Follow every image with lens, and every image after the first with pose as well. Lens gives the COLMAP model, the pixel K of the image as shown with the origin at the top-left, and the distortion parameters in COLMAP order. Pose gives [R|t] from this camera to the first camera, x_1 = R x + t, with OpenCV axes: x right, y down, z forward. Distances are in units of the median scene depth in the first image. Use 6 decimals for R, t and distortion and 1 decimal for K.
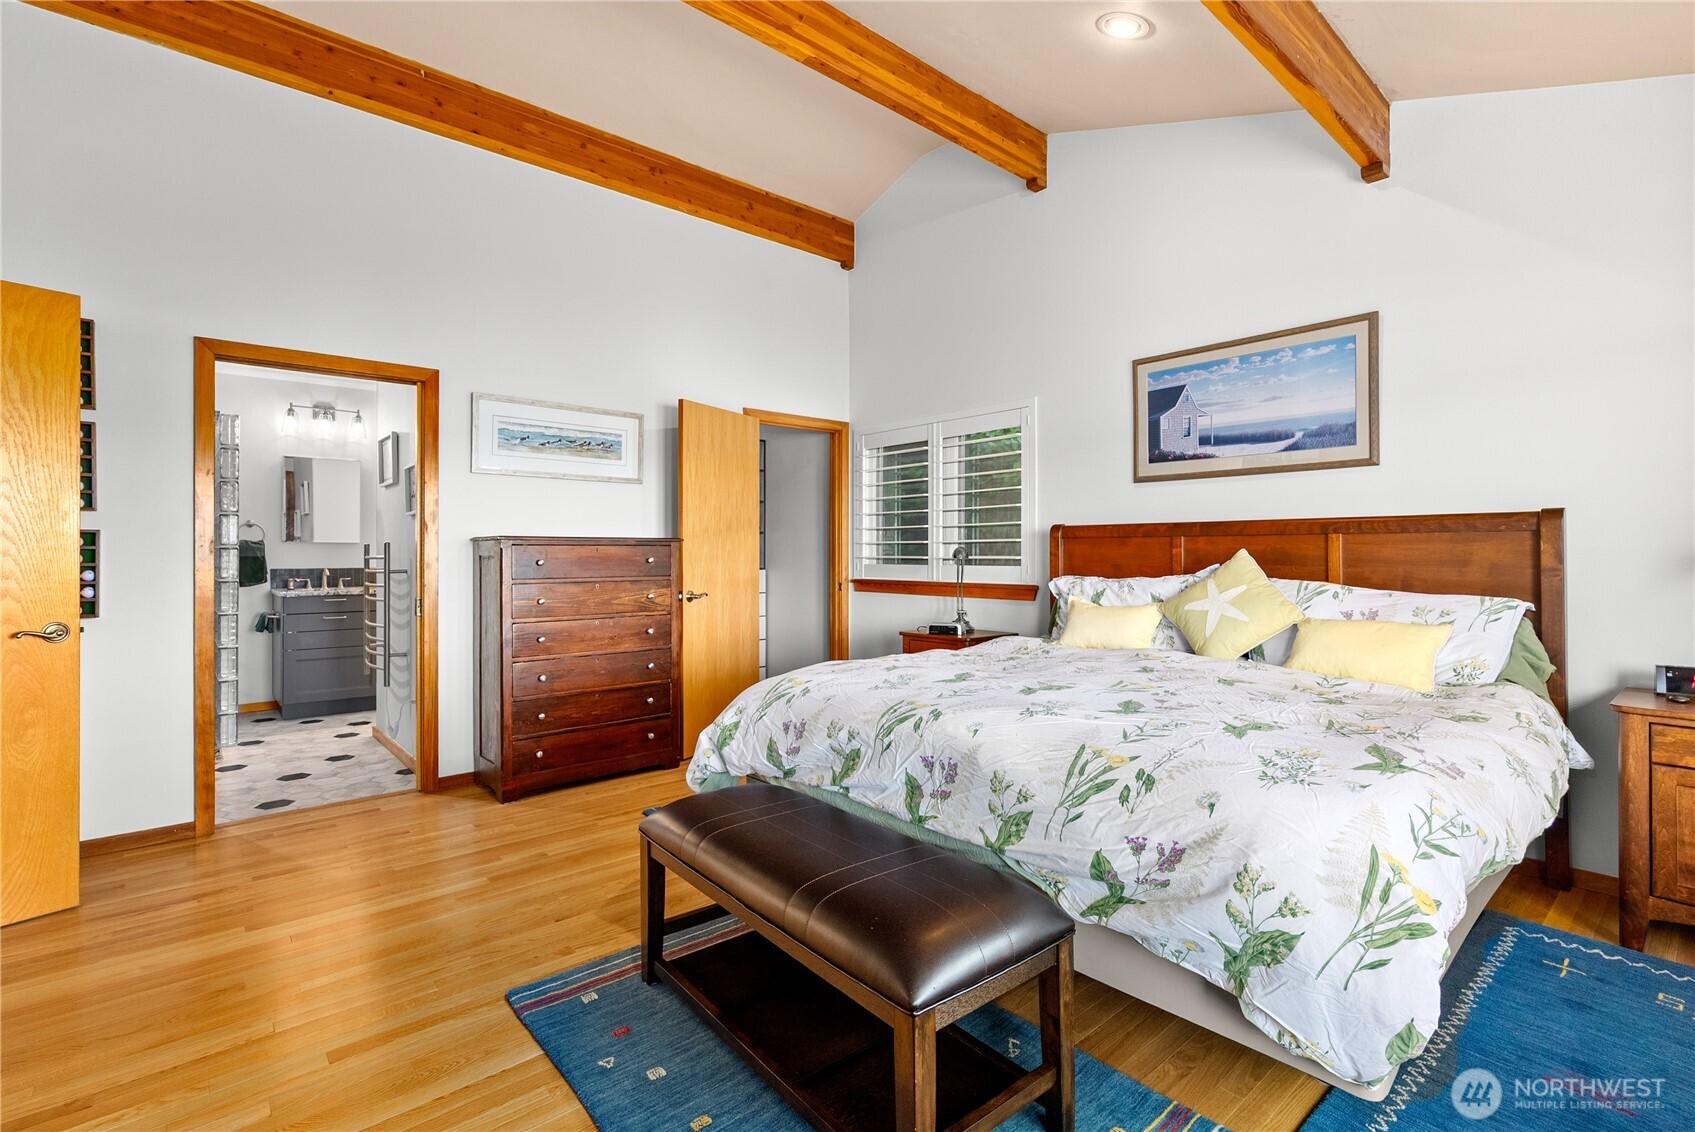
lens RADIAL K [[773.5, 0, 849.6], [0, 773.5, 559.5], [0, 0, 1]] dist [-0.003853, 0.001470]
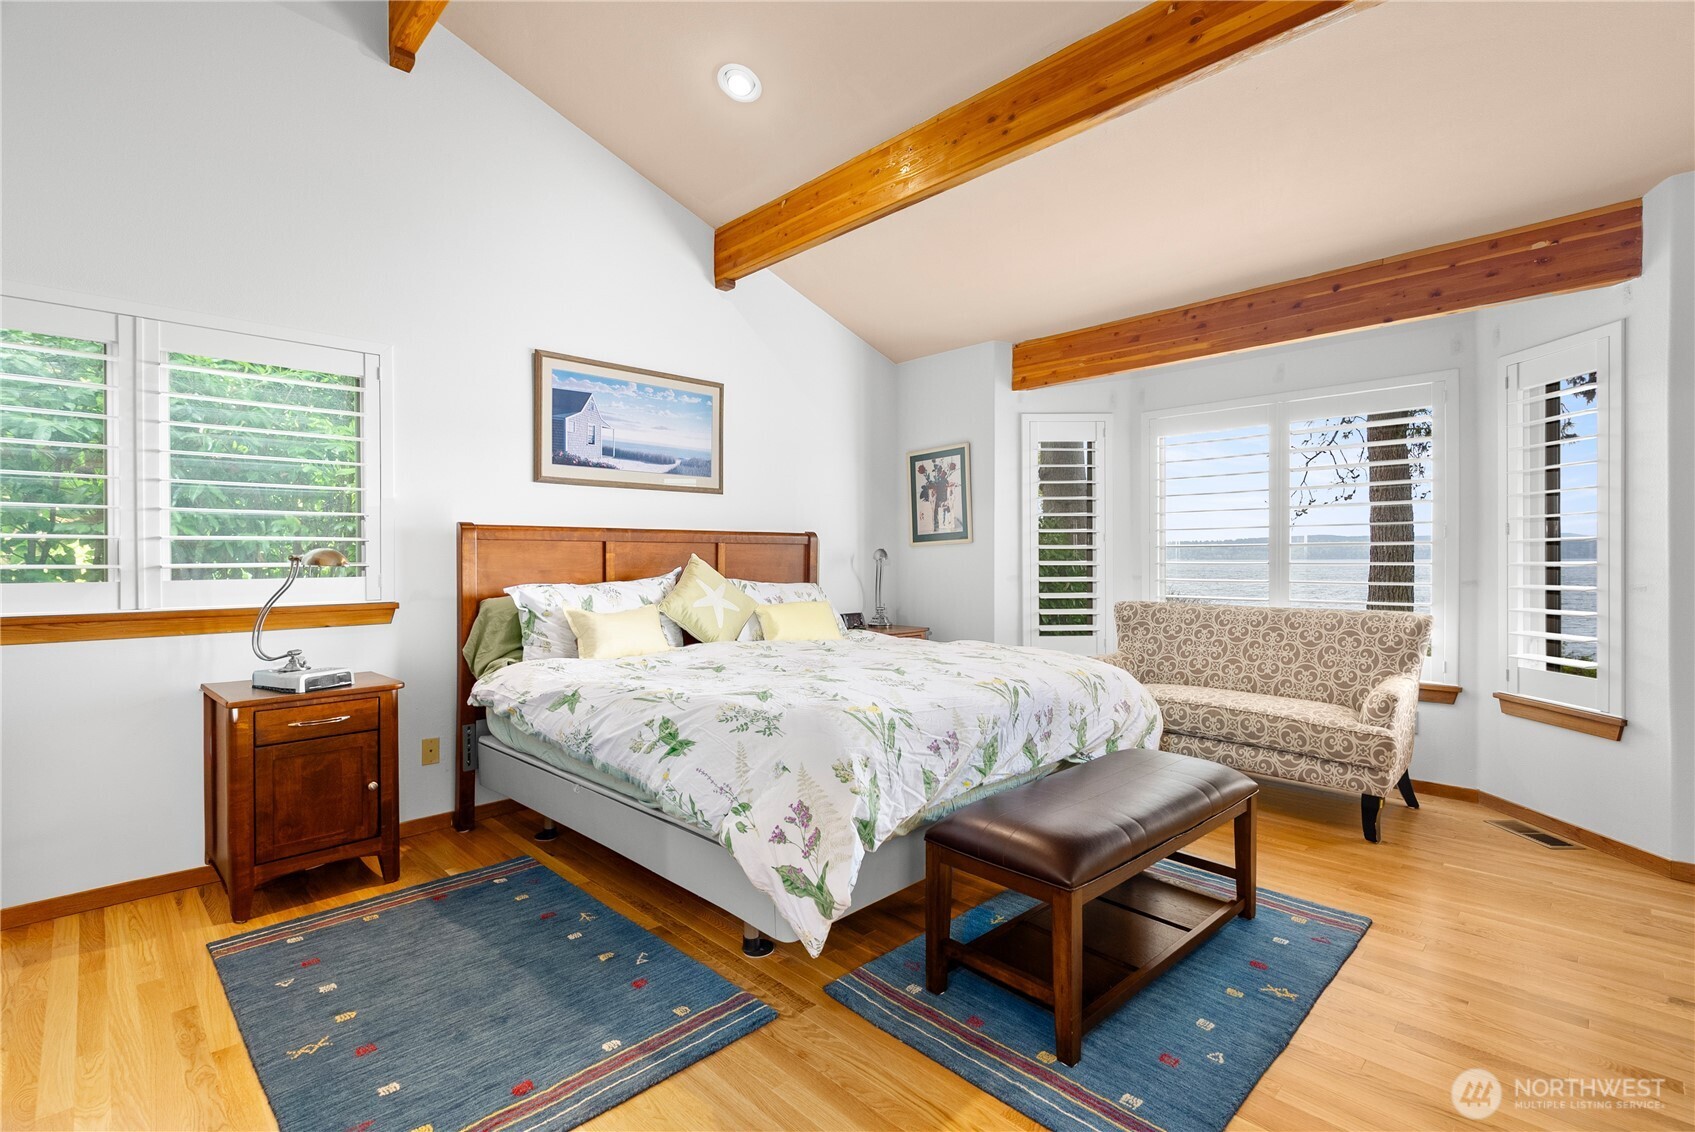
lens RADIAL K [[773.5, 0, 849.6], [0, 773.5, 559.5], [0, 0, 1]] dist [-0.003853, 0.001470]
pose [[-0.054912, -0.001601, 0.998490, -0.630999], [0.012917, 0.999914, 0.002313, -0.004091], [-0.998408, 0.013024, -0.054887, 0.744004]]
